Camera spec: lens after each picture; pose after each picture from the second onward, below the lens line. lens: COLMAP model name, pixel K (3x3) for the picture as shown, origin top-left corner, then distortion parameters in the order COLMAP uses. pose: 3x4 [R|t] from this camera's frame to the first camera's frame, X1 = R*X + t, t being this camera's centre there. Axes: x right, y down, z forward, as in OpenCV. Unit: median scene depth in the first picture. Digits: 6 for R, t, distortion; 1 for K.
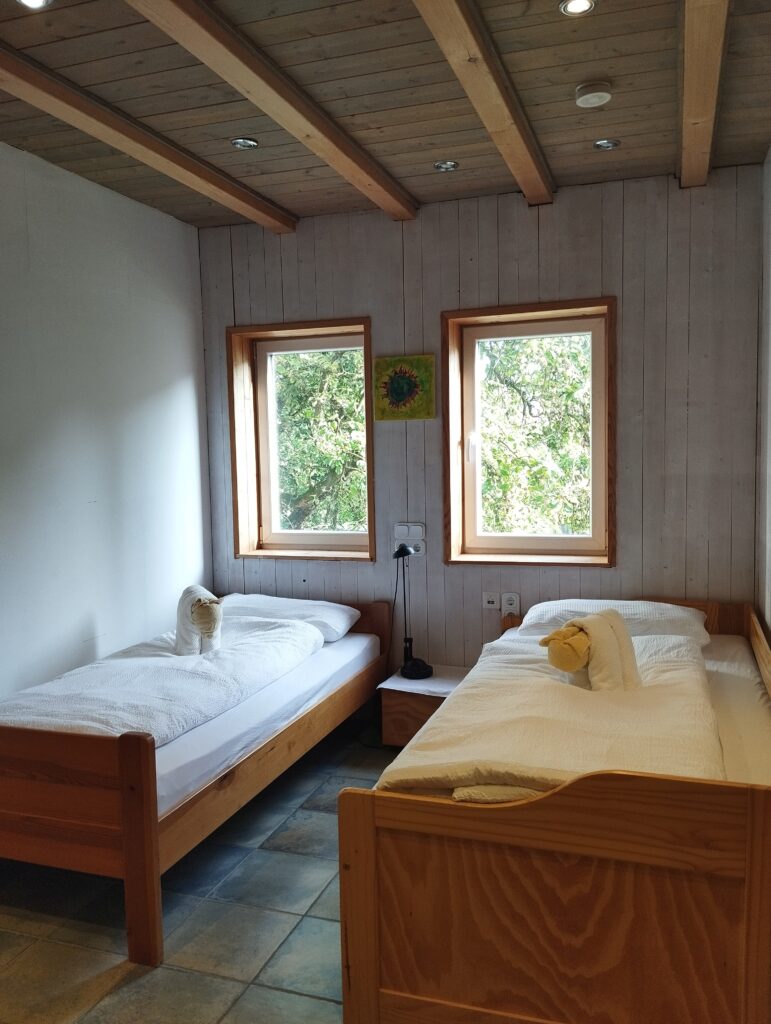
lens RADIAL K [[826.6, 0, 389.6], [0, 826.6, 518.1], [0, 0, 1]] dist [0.050654, -0.135041]
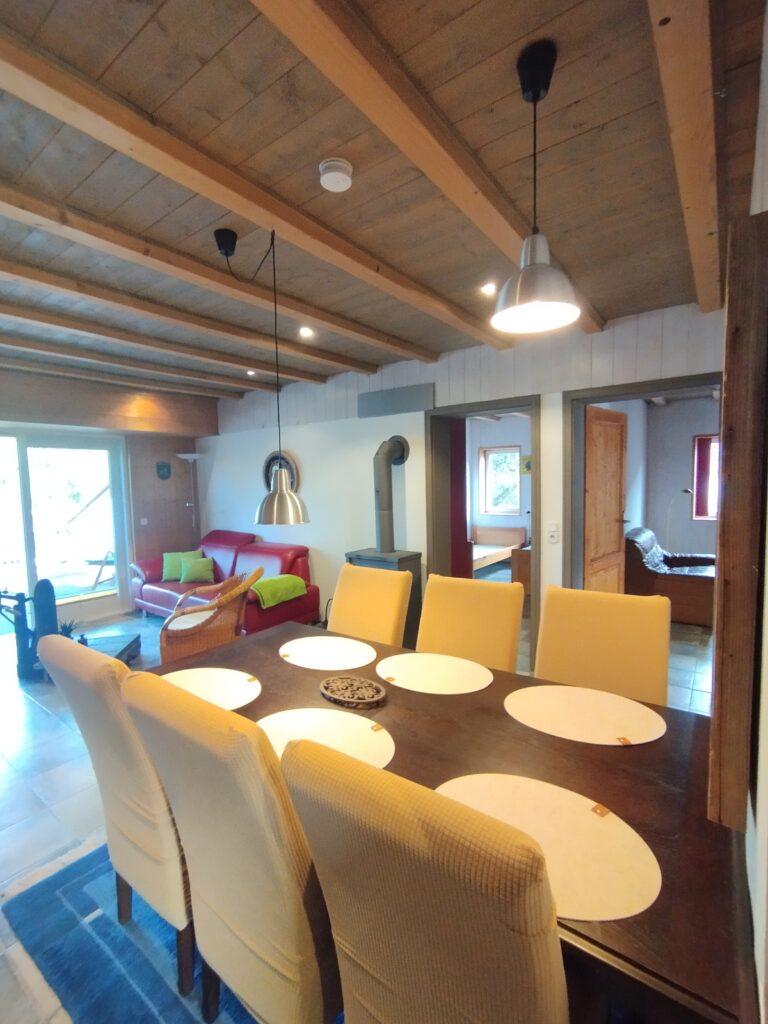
lens RADIAL K [[467.2, 0, 384.0], [0, 467.2, 512.0], [0, 0, 1]] dist [-0.017921, 0.000335]
pose [[0.951148, 0.021097, -0.308014, 0.032112], [-0.024110, 0.999691, -0.005980, 0.053511], [0.307793, 0.013114, 0.951363, -0.877352]]
